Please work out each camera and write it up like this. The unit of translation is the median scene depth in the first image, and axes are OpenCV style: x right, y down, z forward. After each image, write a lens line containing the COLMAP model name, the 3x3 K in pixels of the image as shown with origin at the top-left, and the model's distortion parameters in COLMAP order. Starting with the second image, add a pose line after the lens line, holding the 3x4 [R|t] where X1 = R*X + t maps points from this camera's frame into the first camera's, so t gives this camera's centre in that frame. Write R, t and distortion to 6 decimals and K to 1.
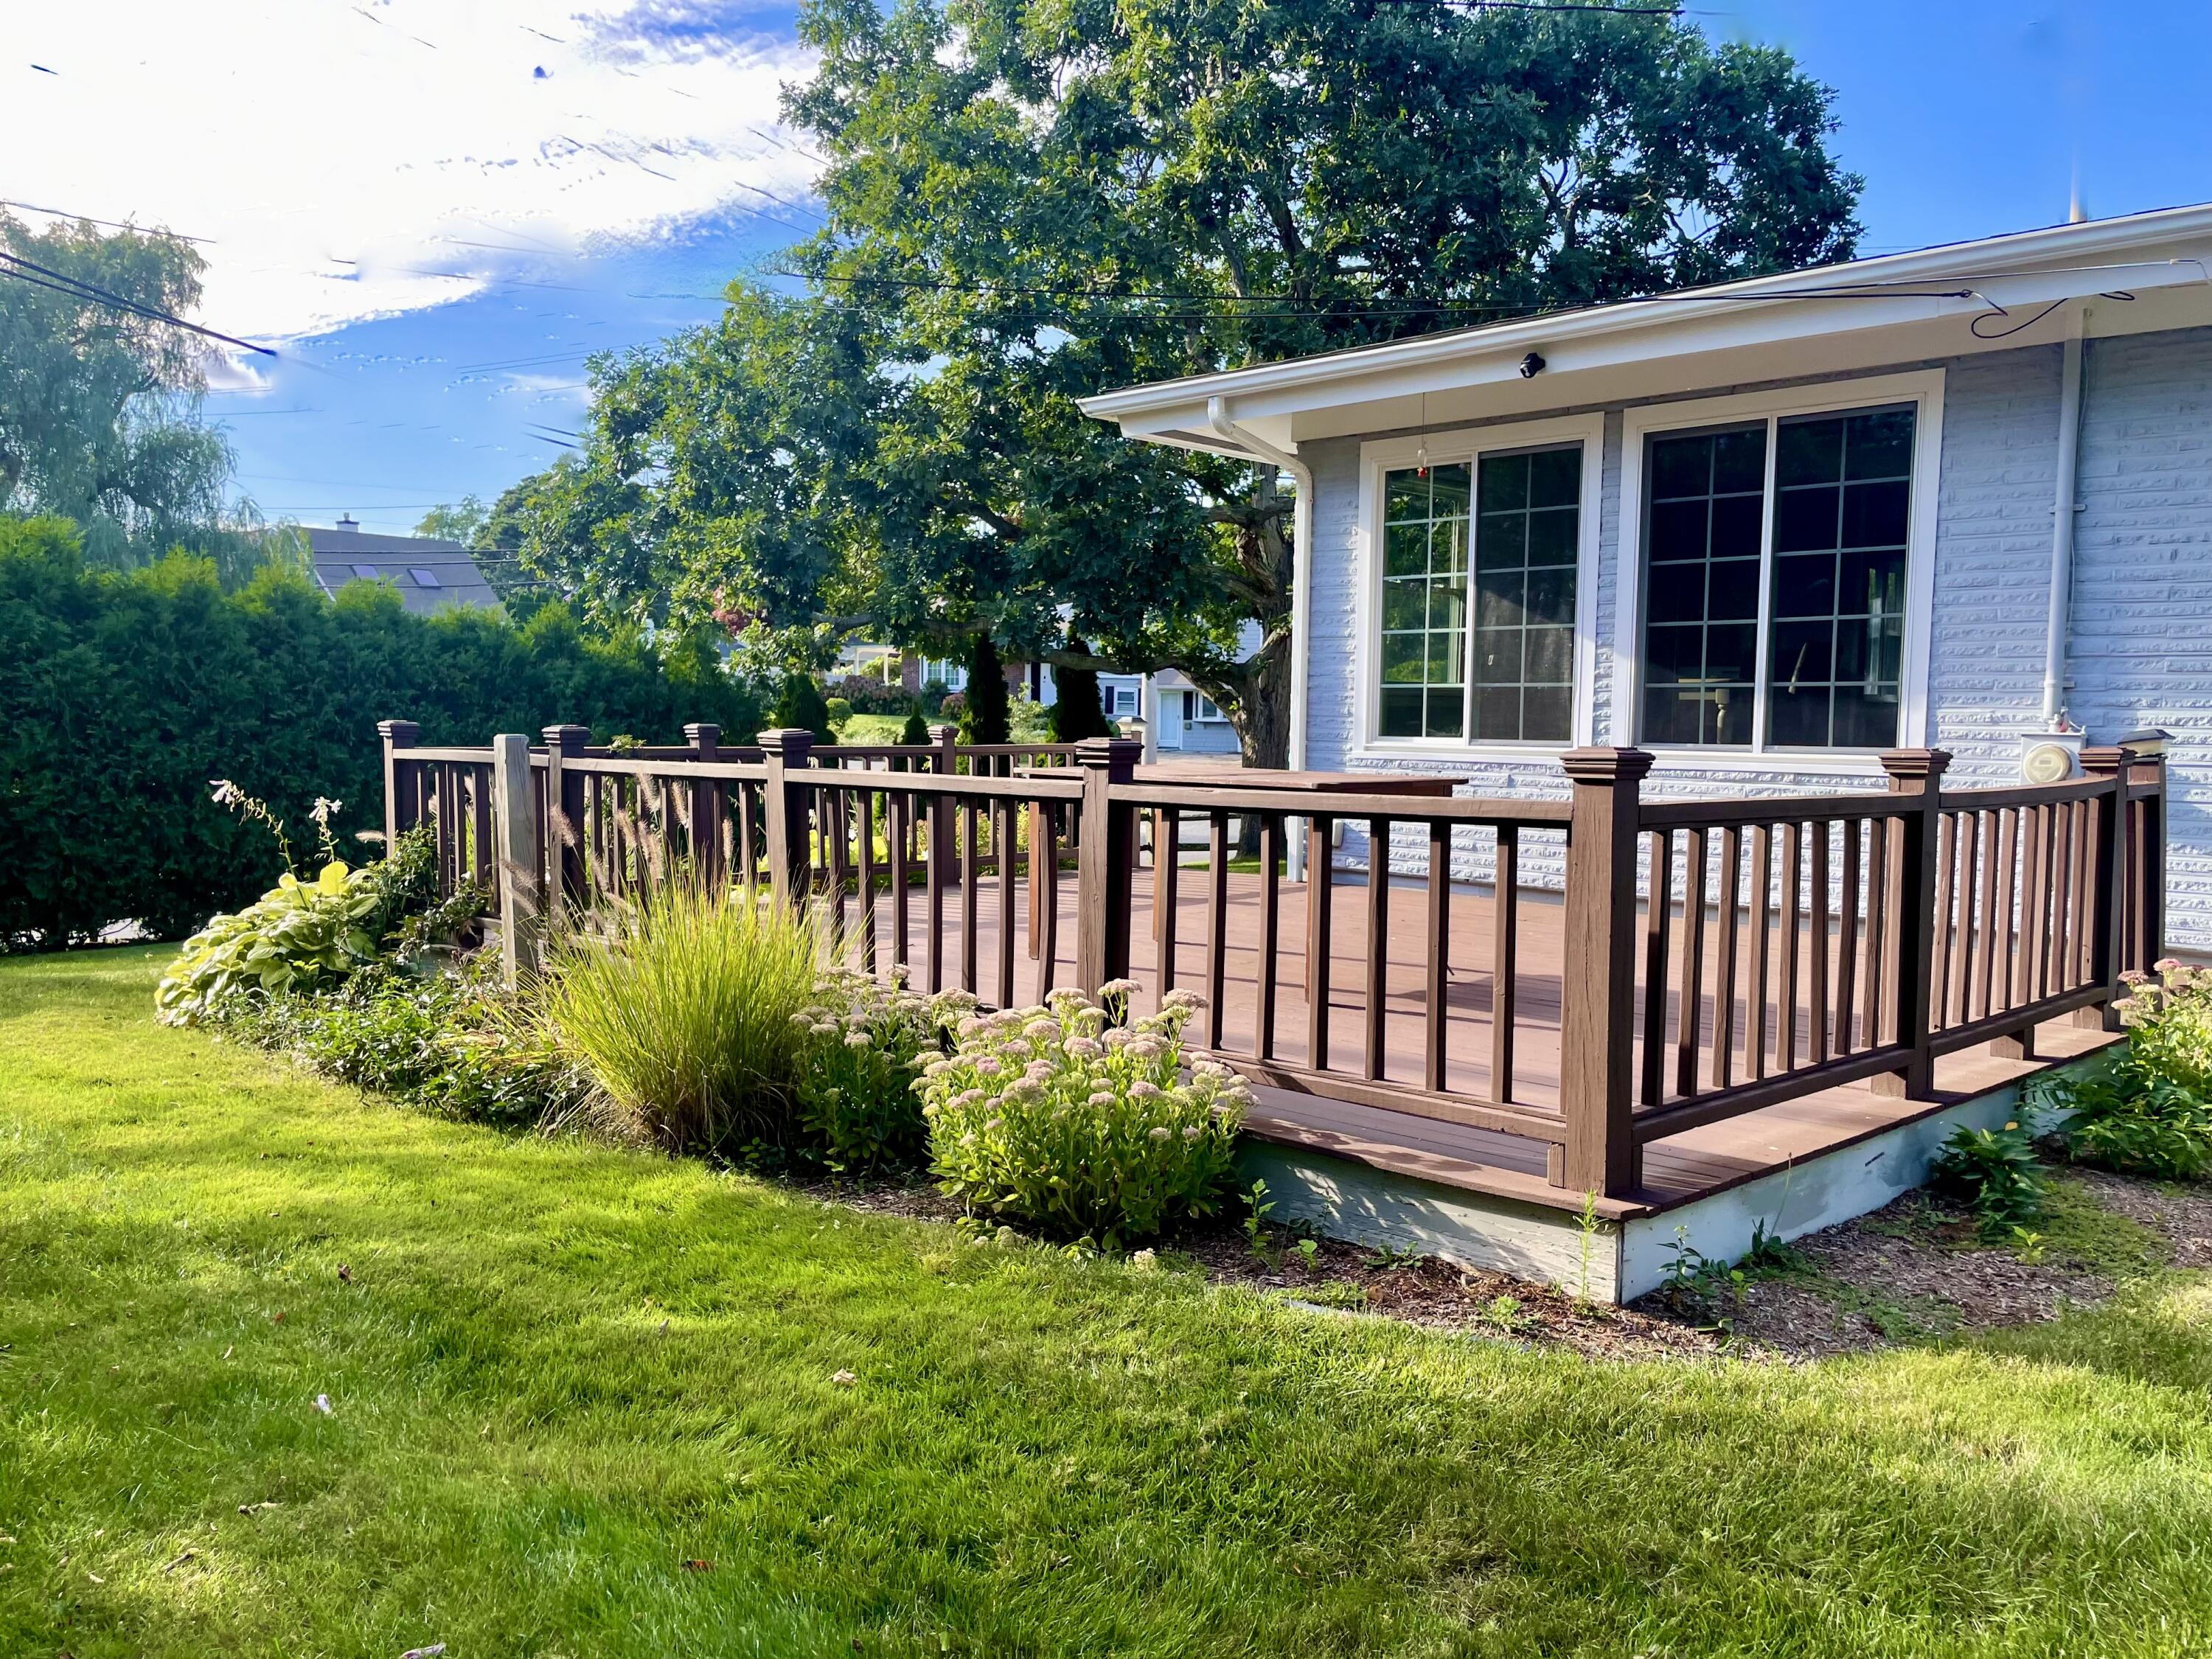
lens RADIAL K [[1758.5, 0, 1089.1], [0, 1758.5, 839.8], [0, 0, 1]] dist [0.084387, -0.125310]
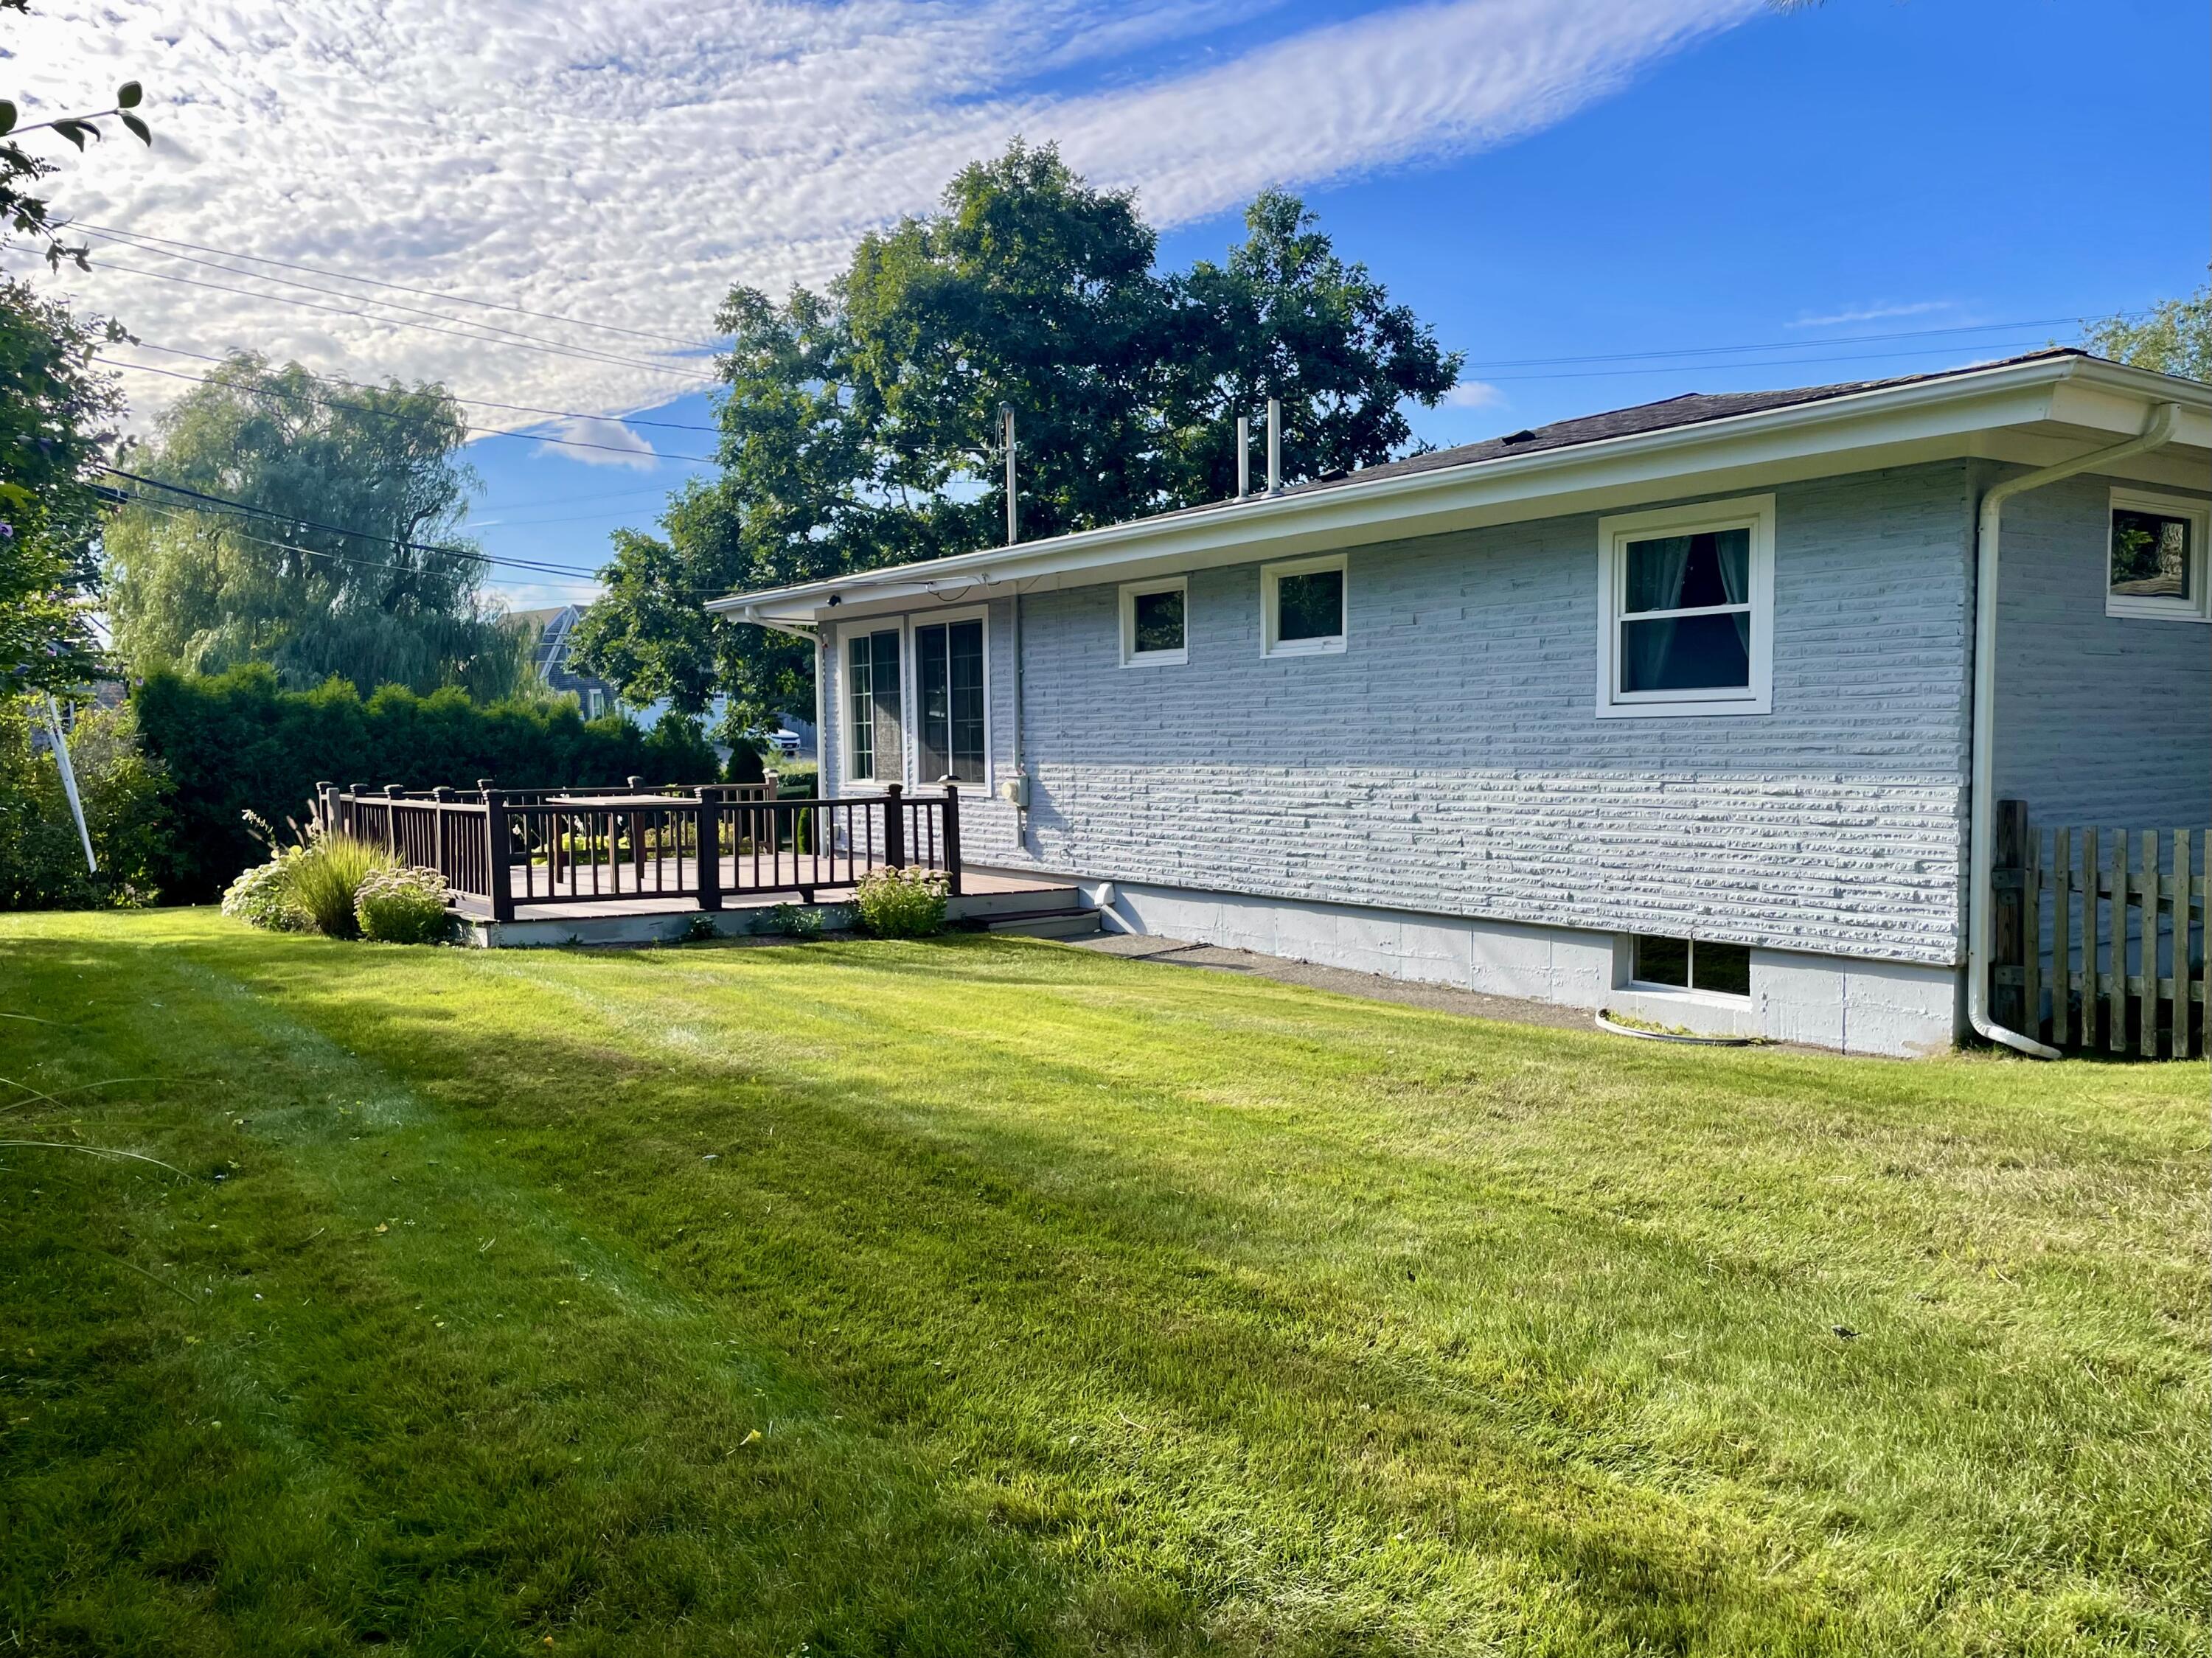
lens RADIAL K [[1758.3, 0, 1089.1], [0, 1758.3, 839.3], [0, 0, 1]] dist [0.084387, -0.125310]
pose [[0.985577, -0.015227, -0.168544, 0.737355], [0.012528, 0.999776, -0.017064, 0.043508], [0.168766, 0.014706, 0.985546, -0.820195]]
